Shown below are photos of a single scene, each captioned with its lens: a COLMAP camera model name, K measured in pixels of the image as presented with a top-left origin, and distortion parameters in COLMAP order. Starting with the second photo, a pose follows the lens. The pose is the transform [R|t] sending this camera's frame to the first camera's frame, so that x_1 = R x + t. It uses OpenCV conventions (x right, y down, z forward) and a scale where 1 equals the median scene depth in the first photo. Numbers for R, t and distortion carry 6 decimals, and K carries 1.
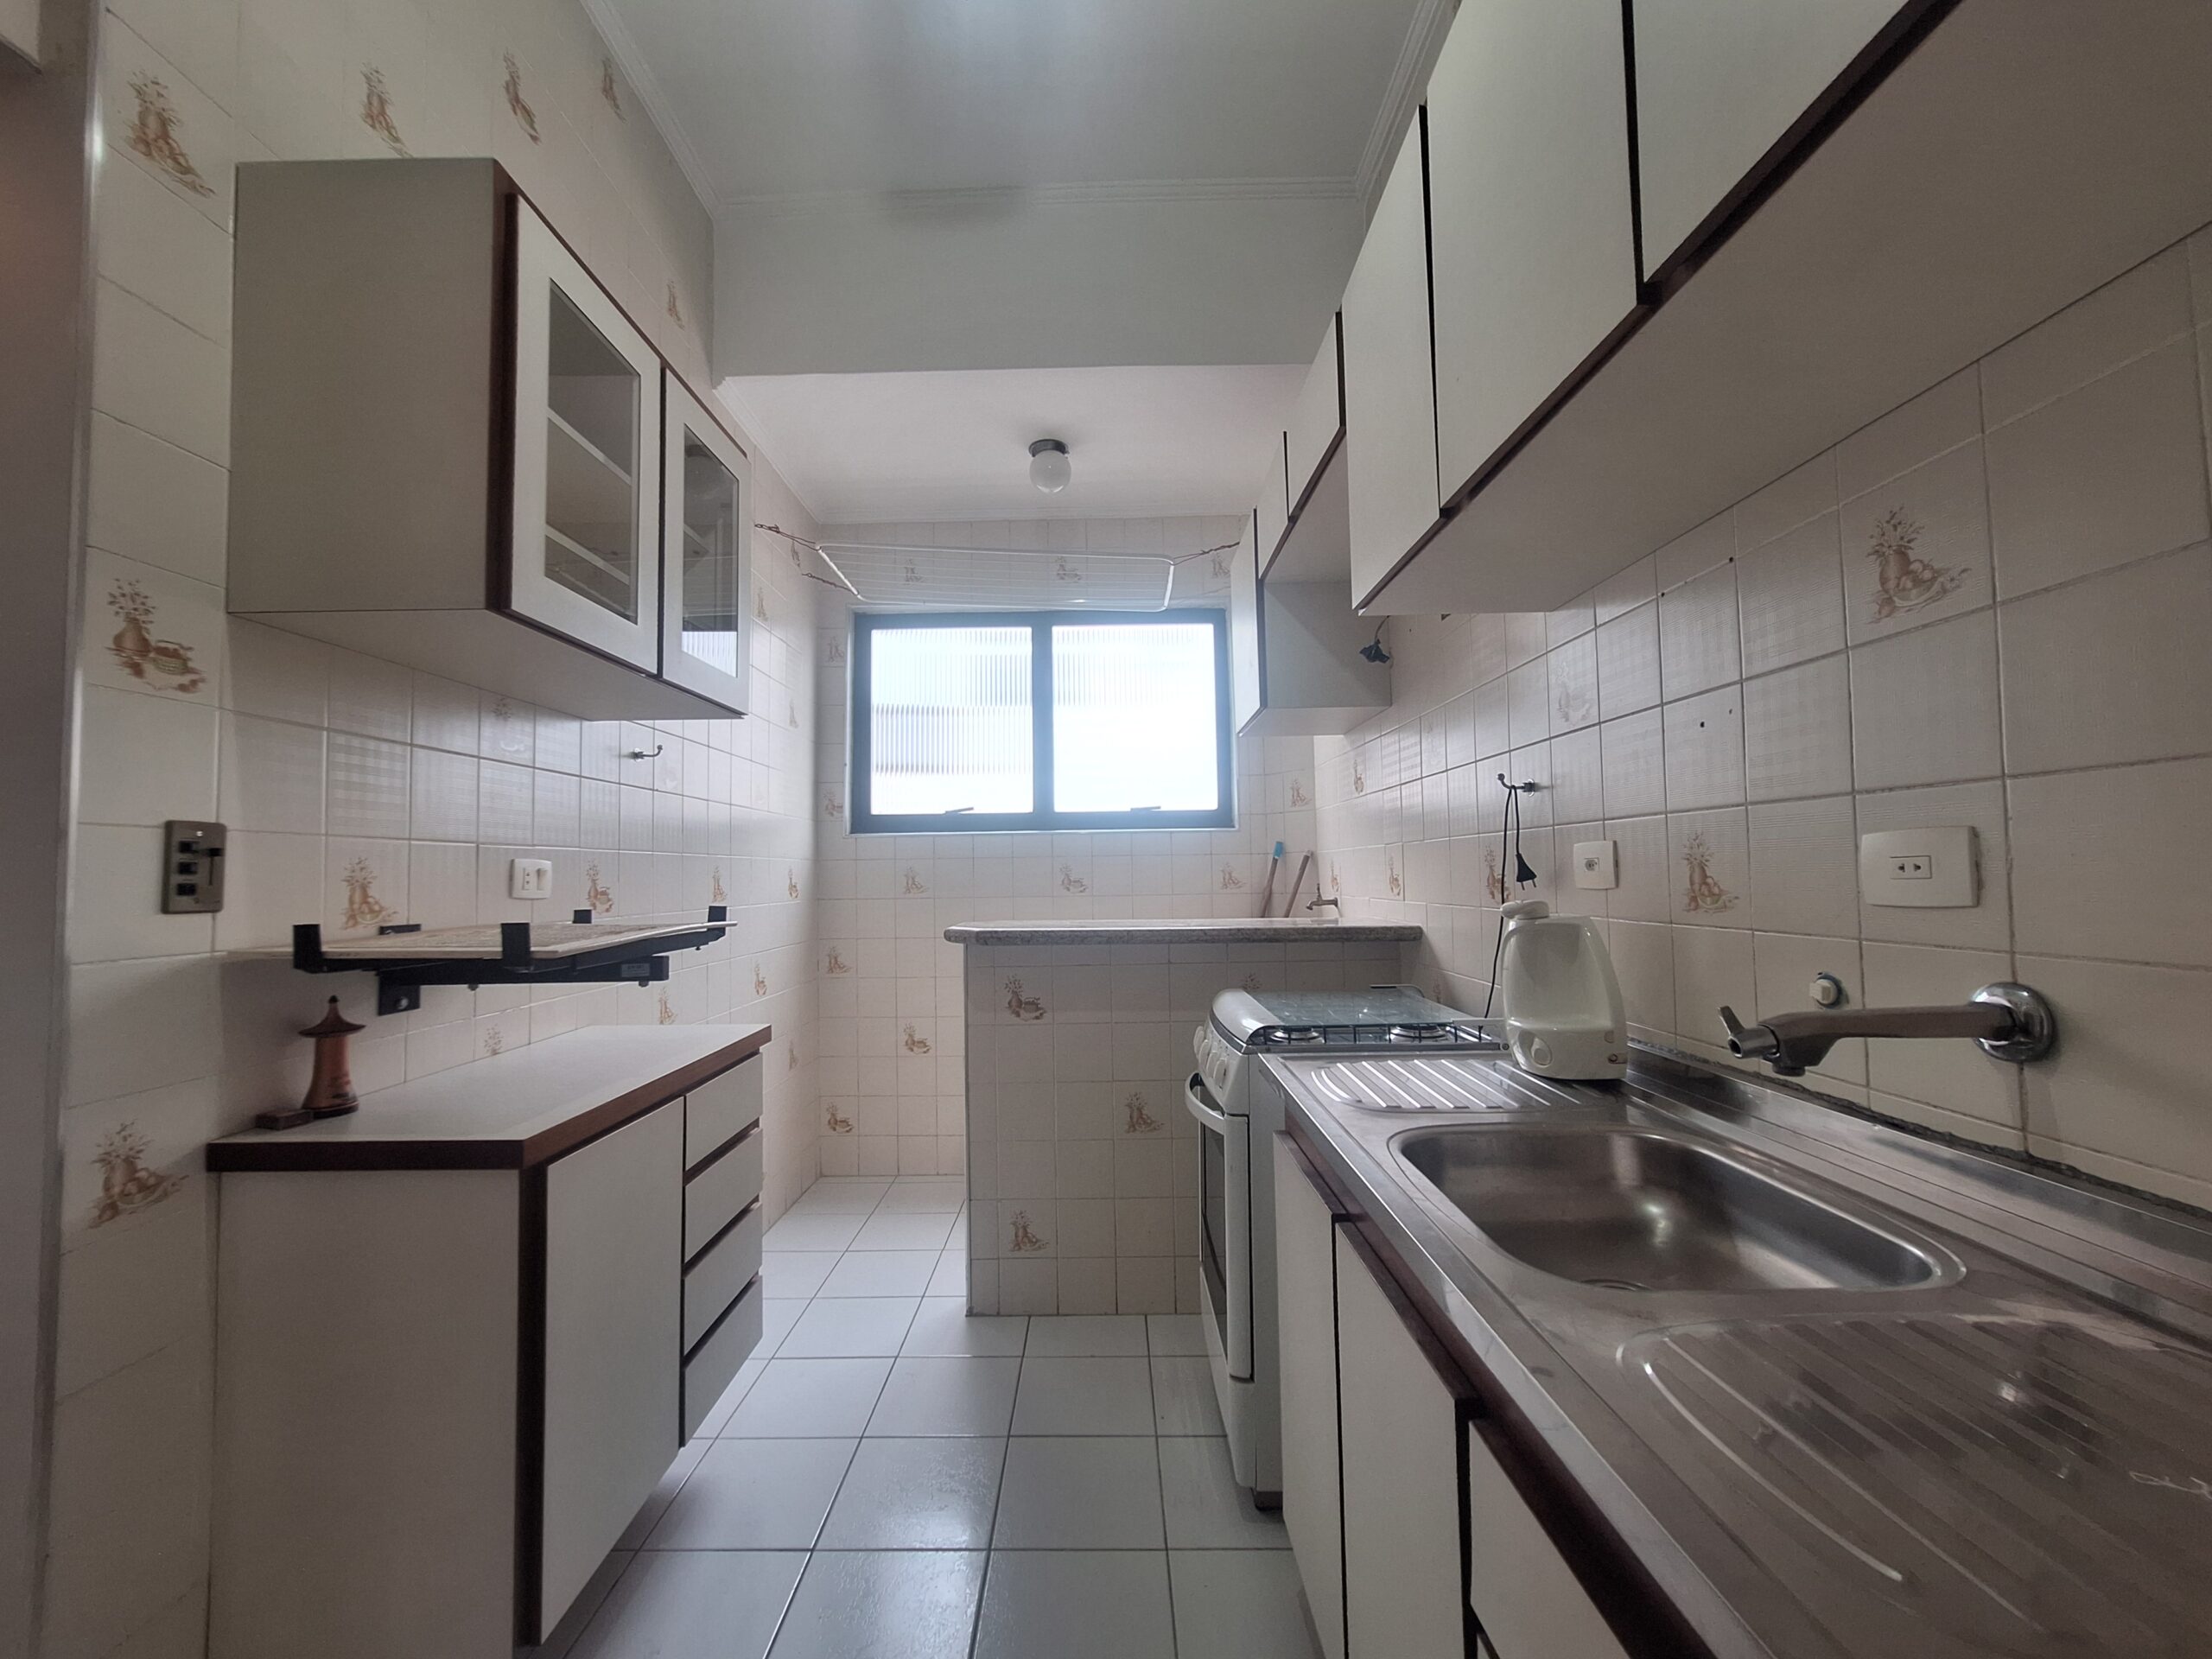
lens RADIAL K [[881.4, 0, 1090.3], [0, 881.4, 834.9], [0, 0, 1]] dist [-0.001384, 0.000254]
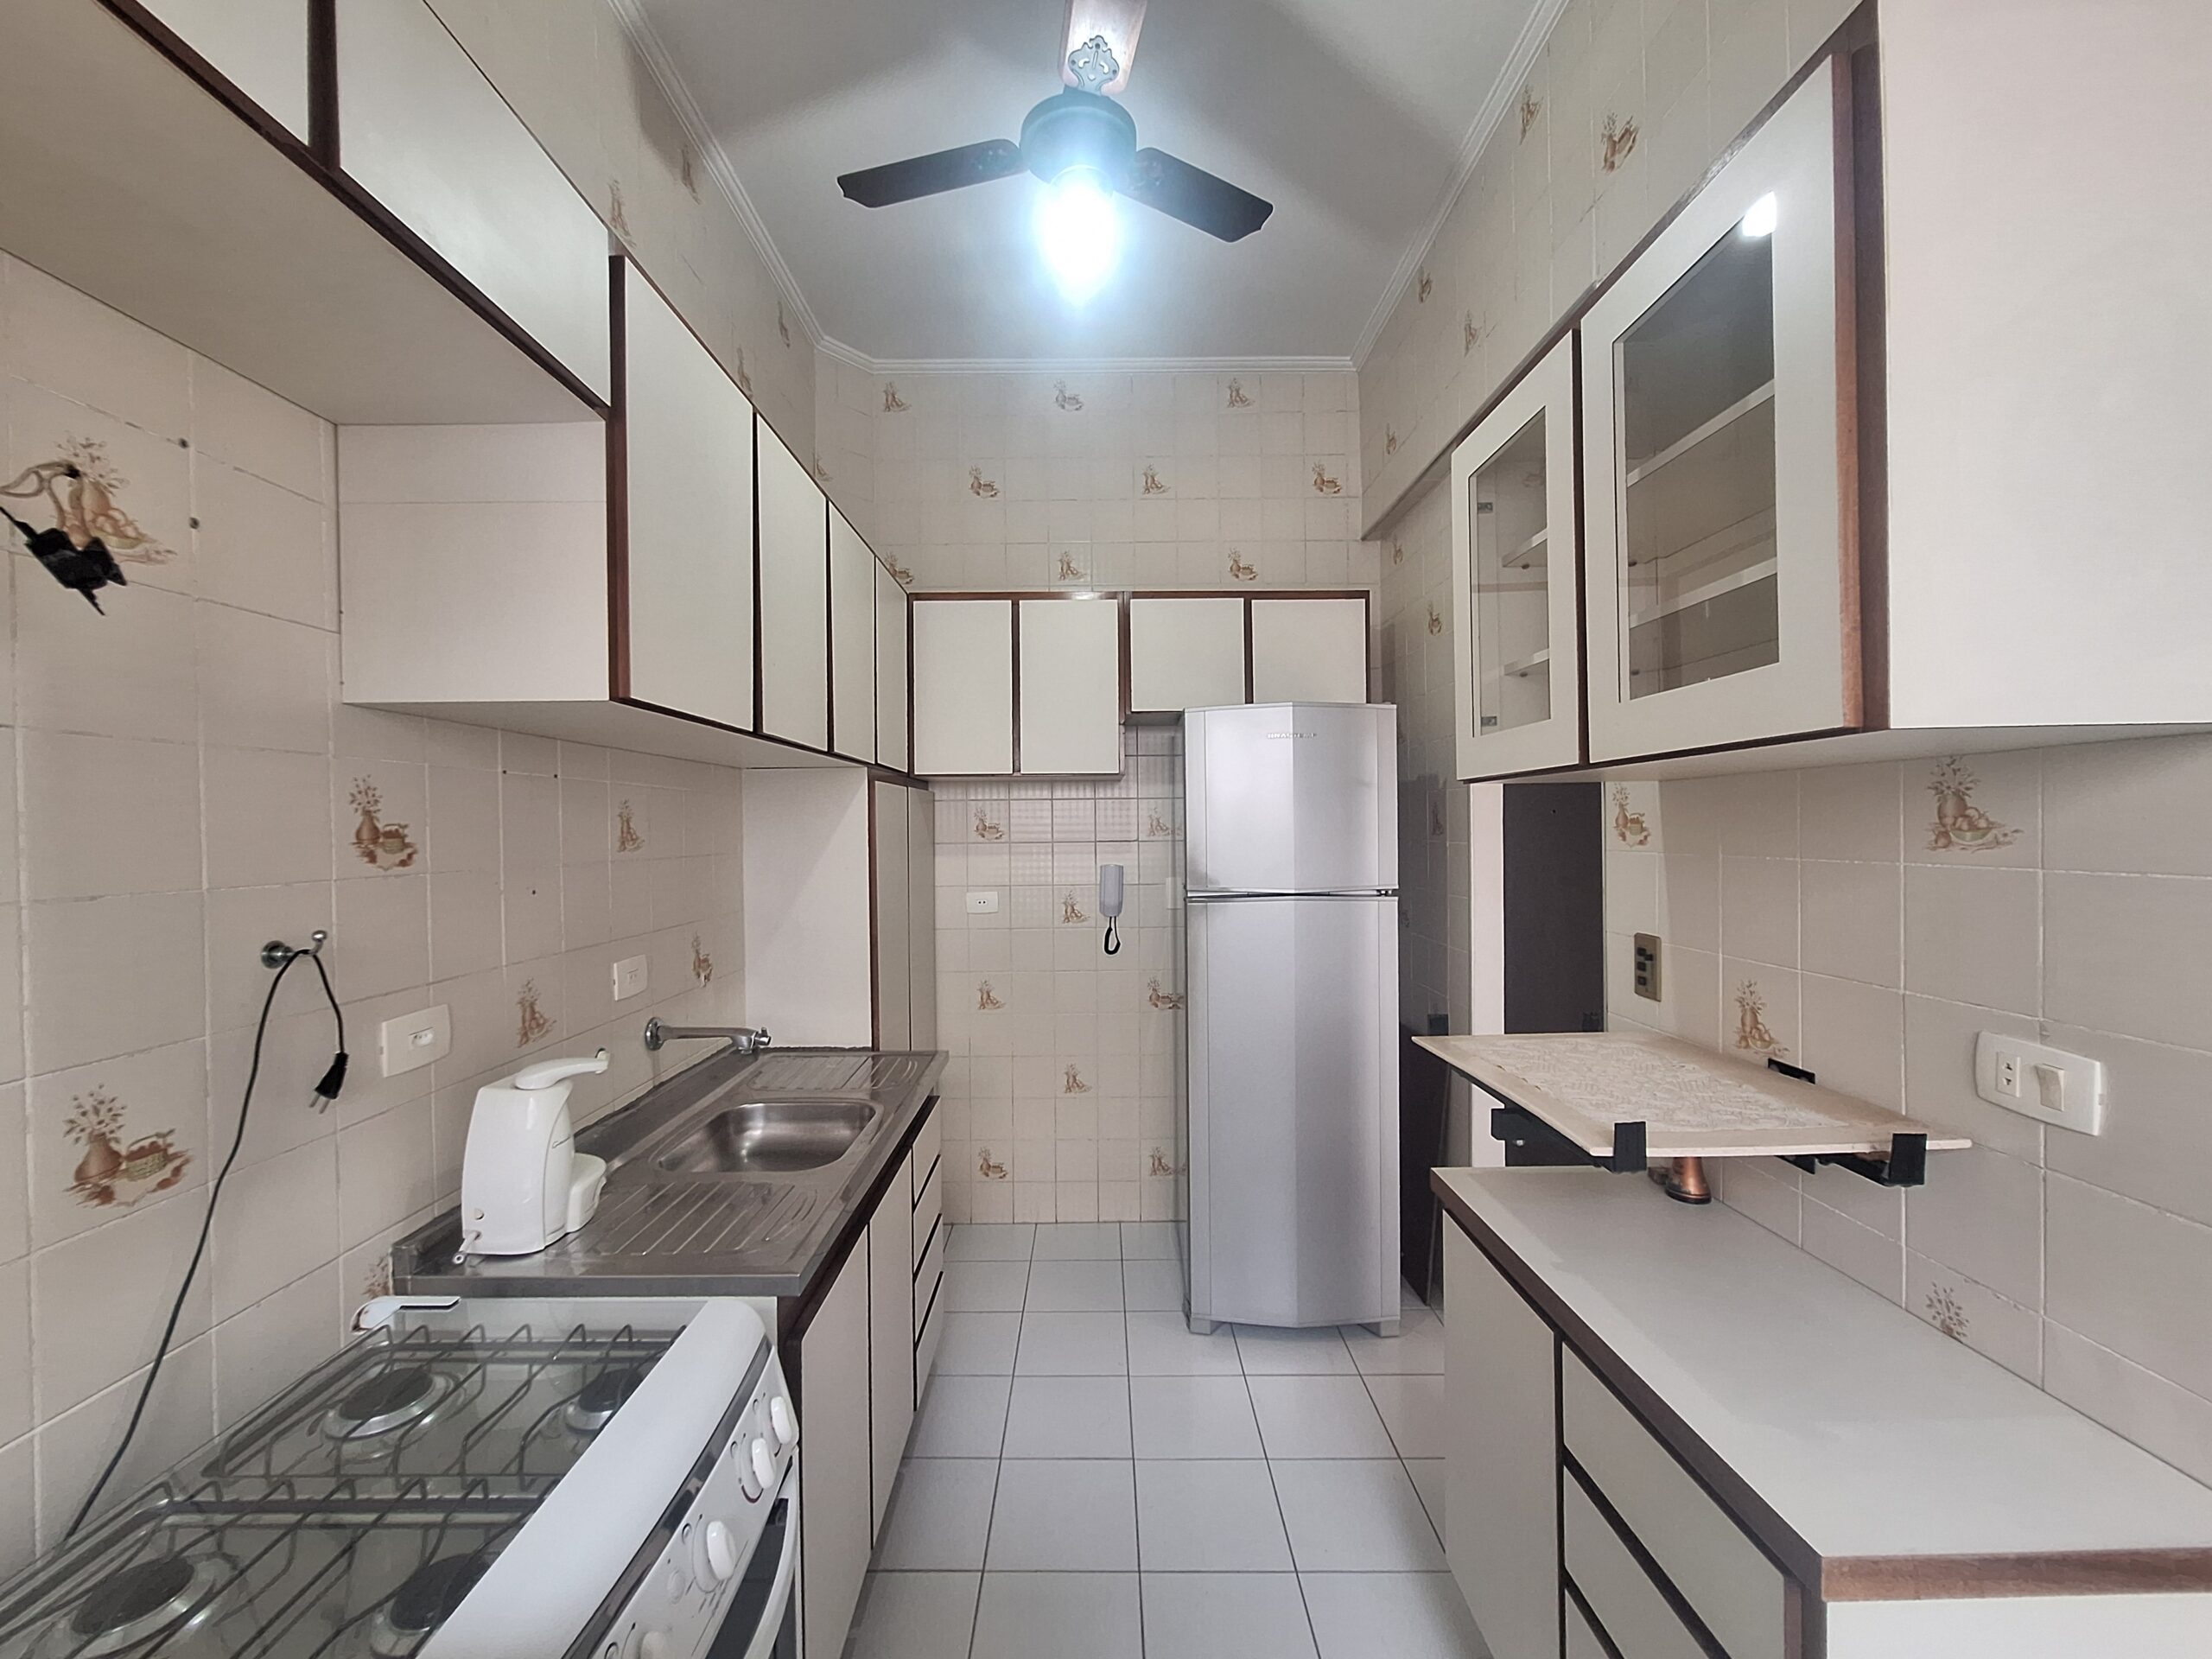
lens RADIAL K [[881.0, 0, 1096.9], [0, 881.0, 838.0], [0, 0, 1]] dist [-0.012020, 0.006315]
pose [[-0.999577, 0.026824, -0.011233, -0.109111], [0.027206, 0.999006, -0.035319, -0.145245], [0.010275, -0.035610, -0.999313, 2.409300]]
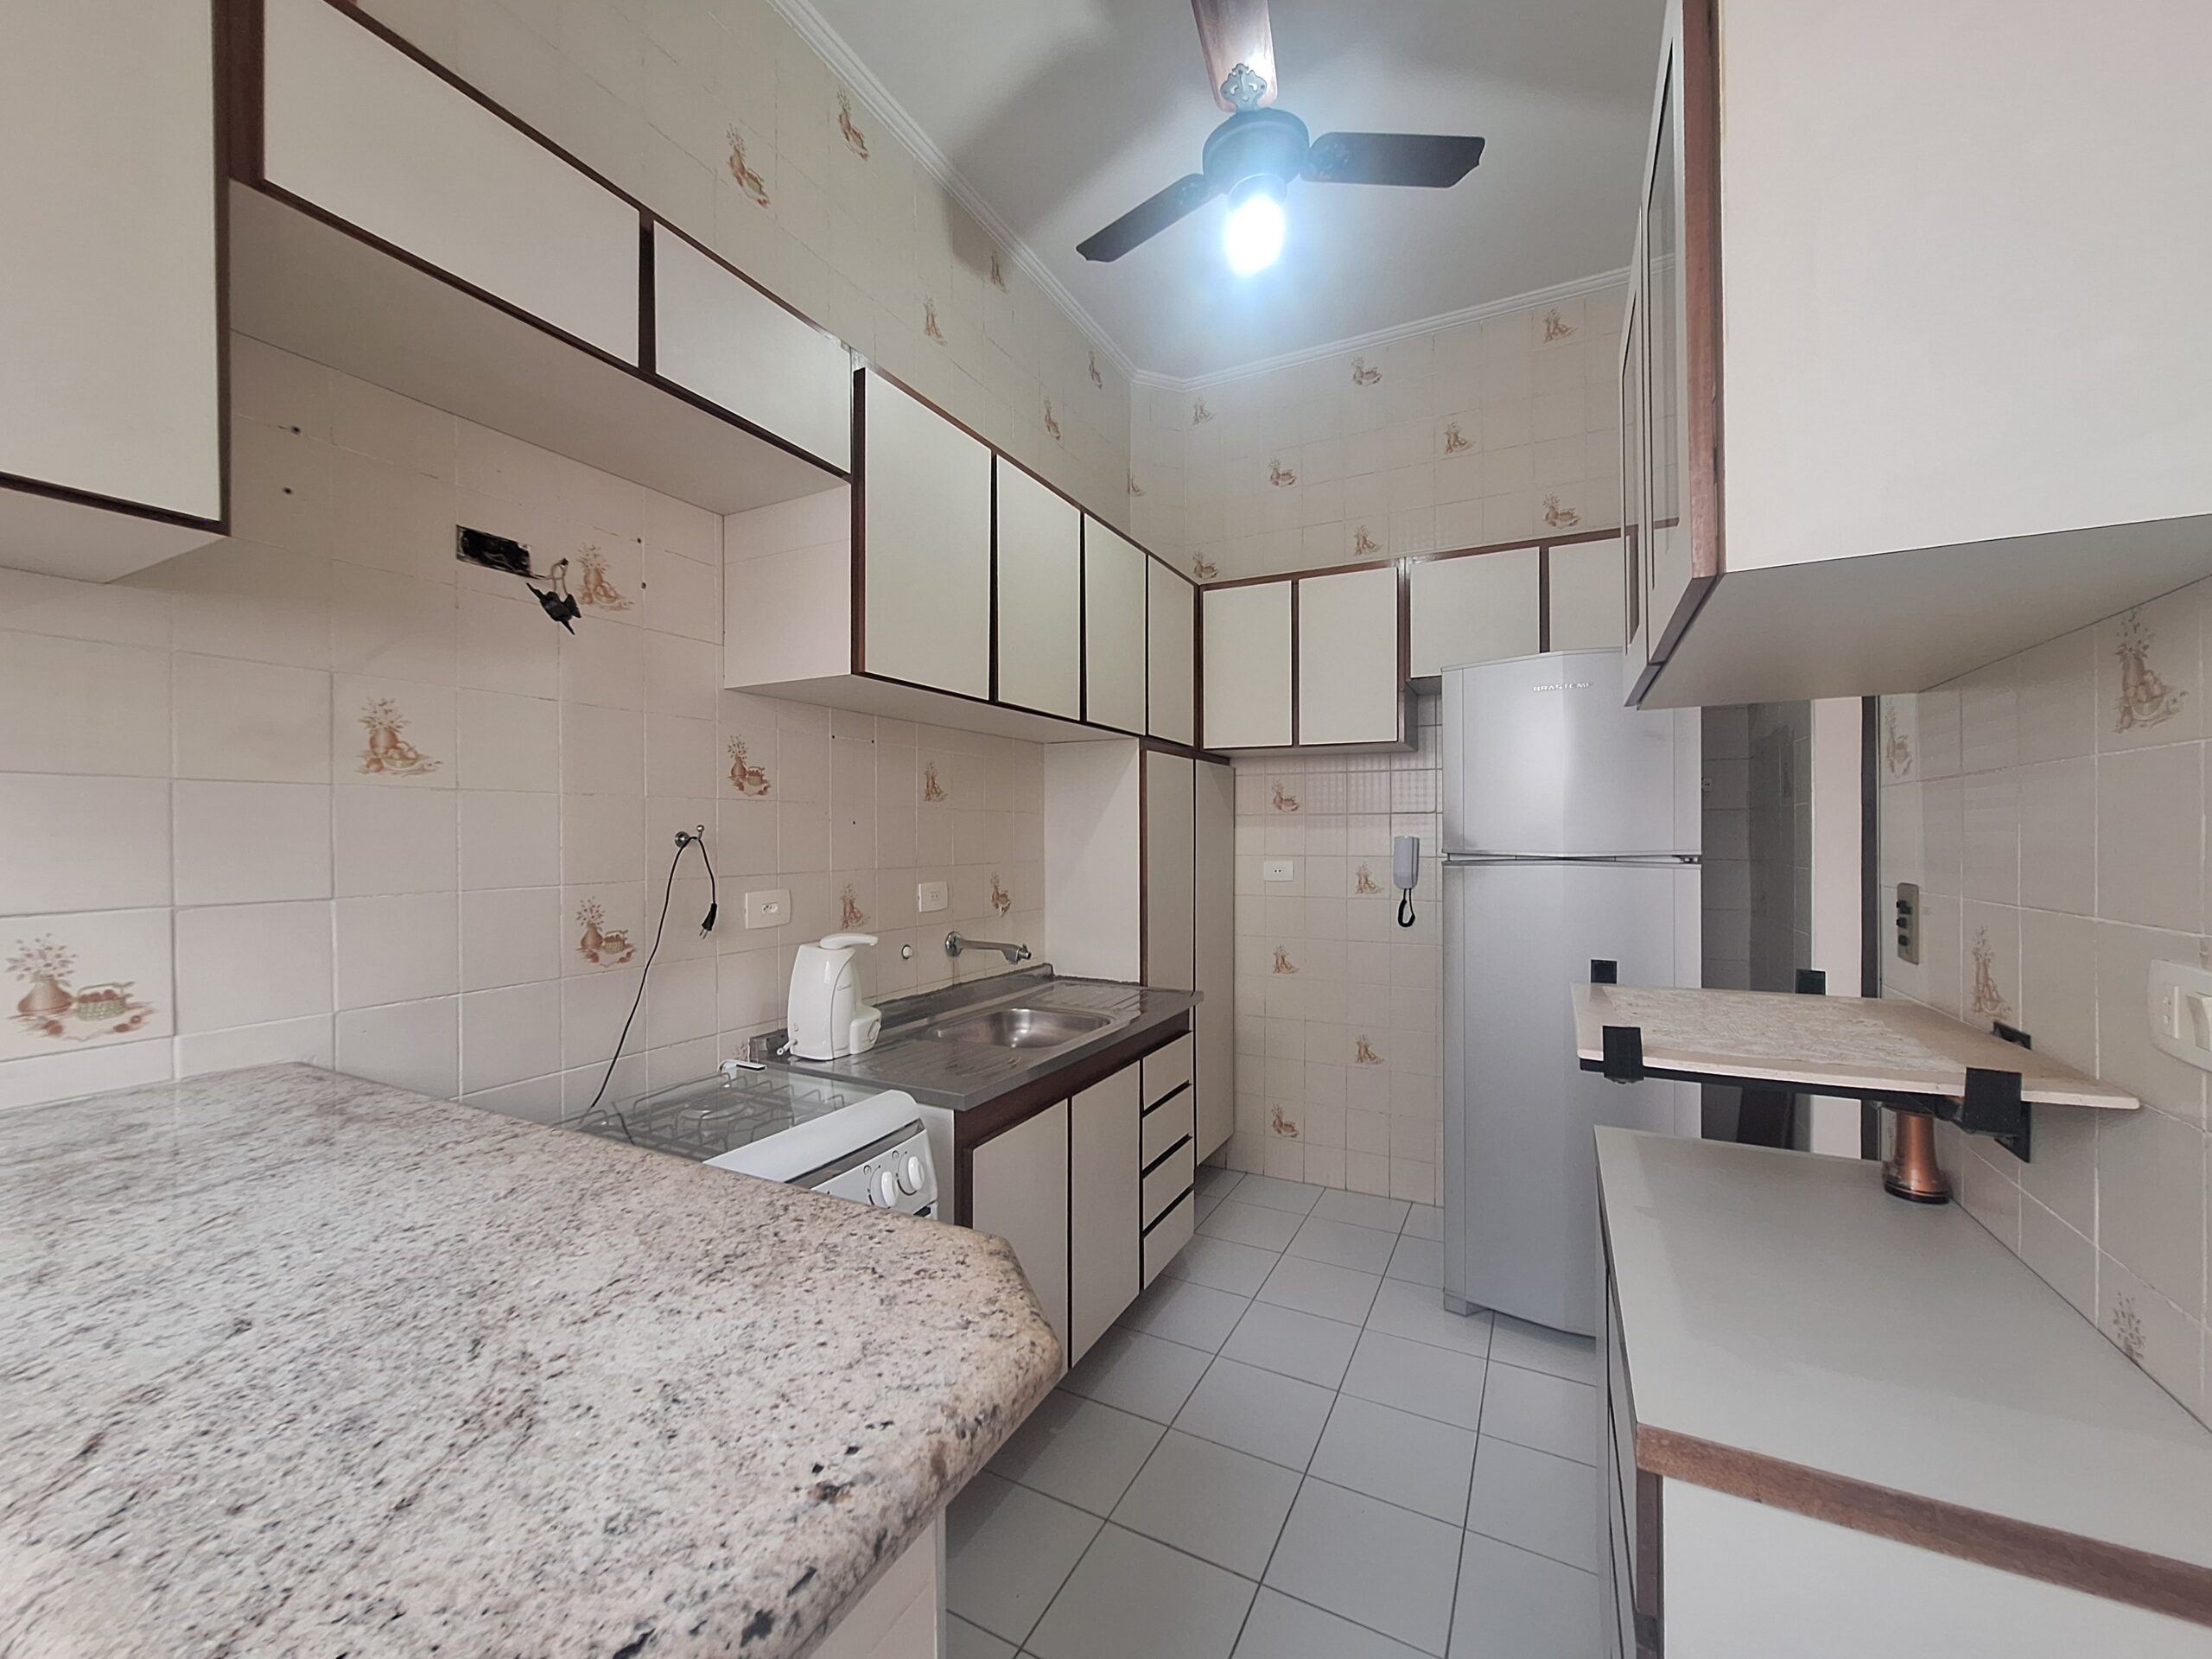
lens RADIAL K [[881.4, 0, 1090.3], [0, 881.4, 834.9], [0, 0, 1]] dist [-0.001384, 0.000254]
pose [[-0.890189, 0.018110, 0.455231, -0.578279], [-0.004558, 0.998806, -0.048647, -0.018177], [-0.455568, -0.045380, -0.889043, 2.518515]]
